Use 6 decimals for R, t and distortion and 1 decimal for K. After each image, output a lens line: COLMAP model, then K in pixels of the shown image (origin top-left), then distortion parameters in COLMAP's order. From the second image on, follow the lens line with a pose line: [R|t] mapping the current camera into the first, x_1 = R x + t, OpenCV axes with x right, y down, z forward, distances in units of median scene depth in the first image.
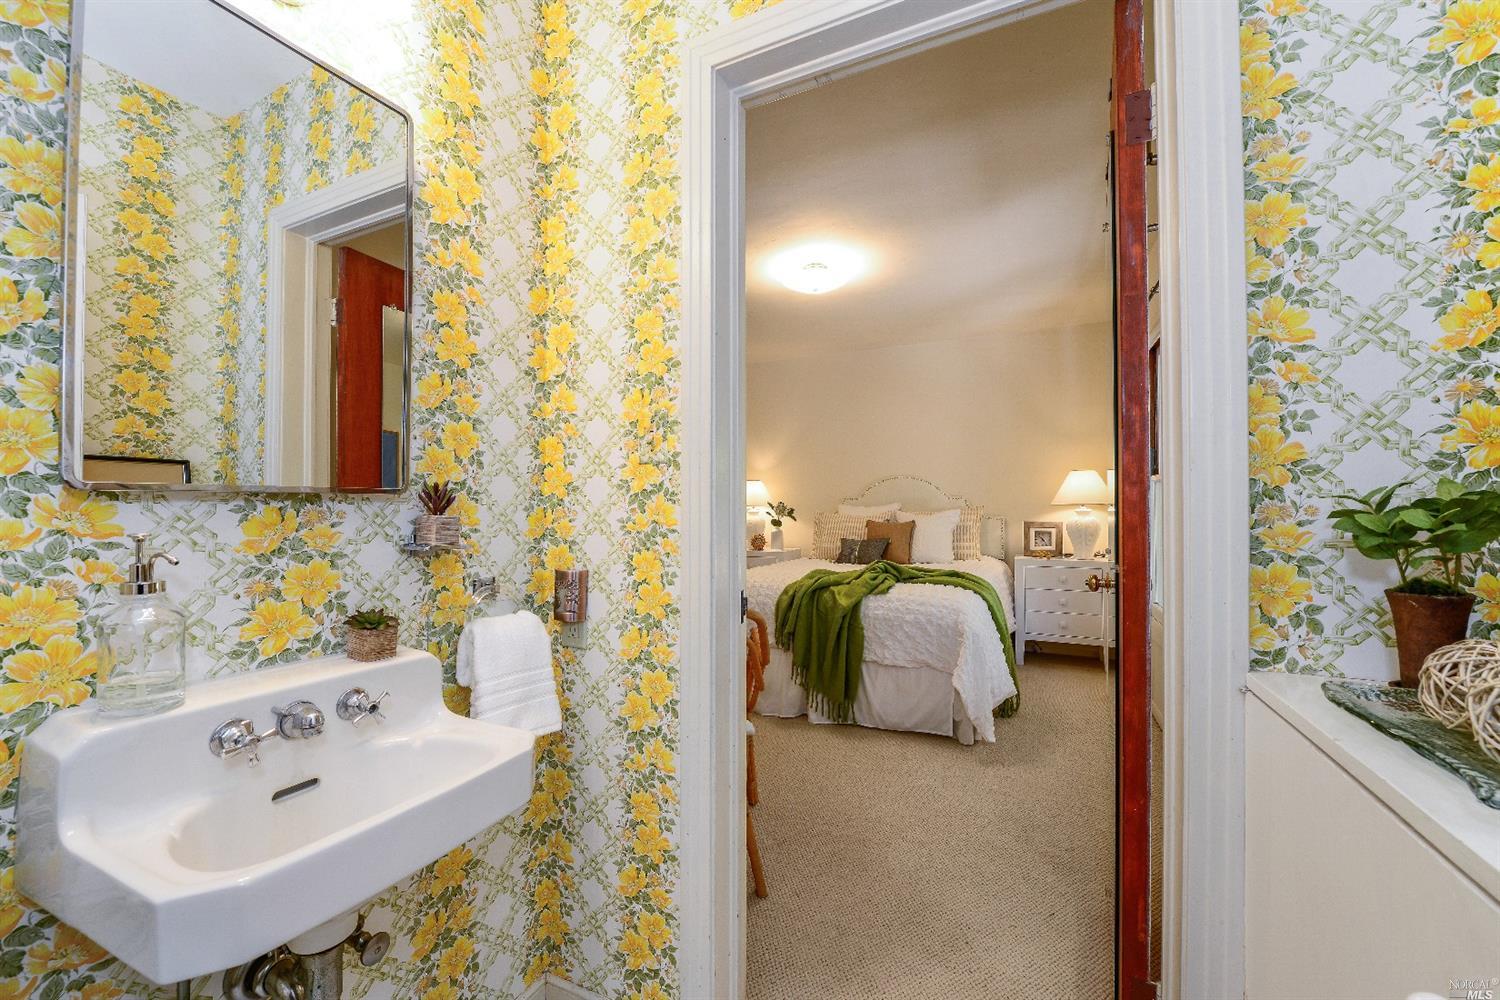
lens RADIAL K [[598.6, 0, 753.9], [0, 598.6, 499.3], [0, 0, 1]] dist [-0.001303, -0.000004]
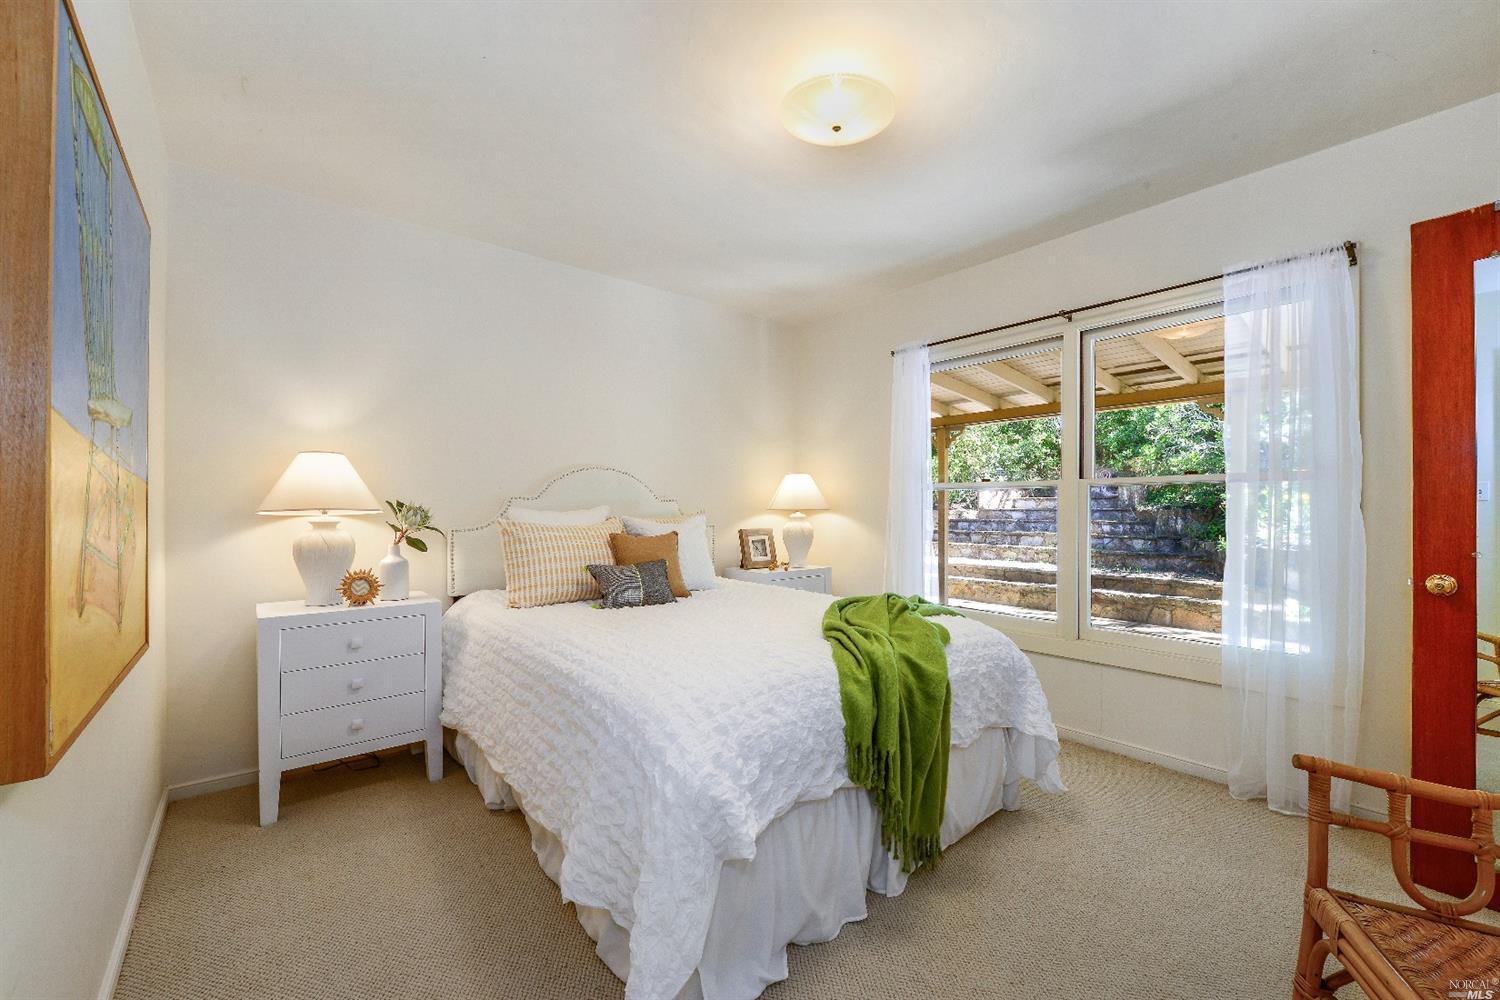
lens RADIAL K [[598.6, 0, 755.0], [0, 598.6, 511.1], [0, 0, 1]] dist [-0.001303, -0.000004]
pose [[0.397318, 0.004923, 0.917668, -0.333046], [-0.012181, 0.999926, -0.000090, 0.011352], [-0.917600, -0.011142, 0.397348, 0.656813]]
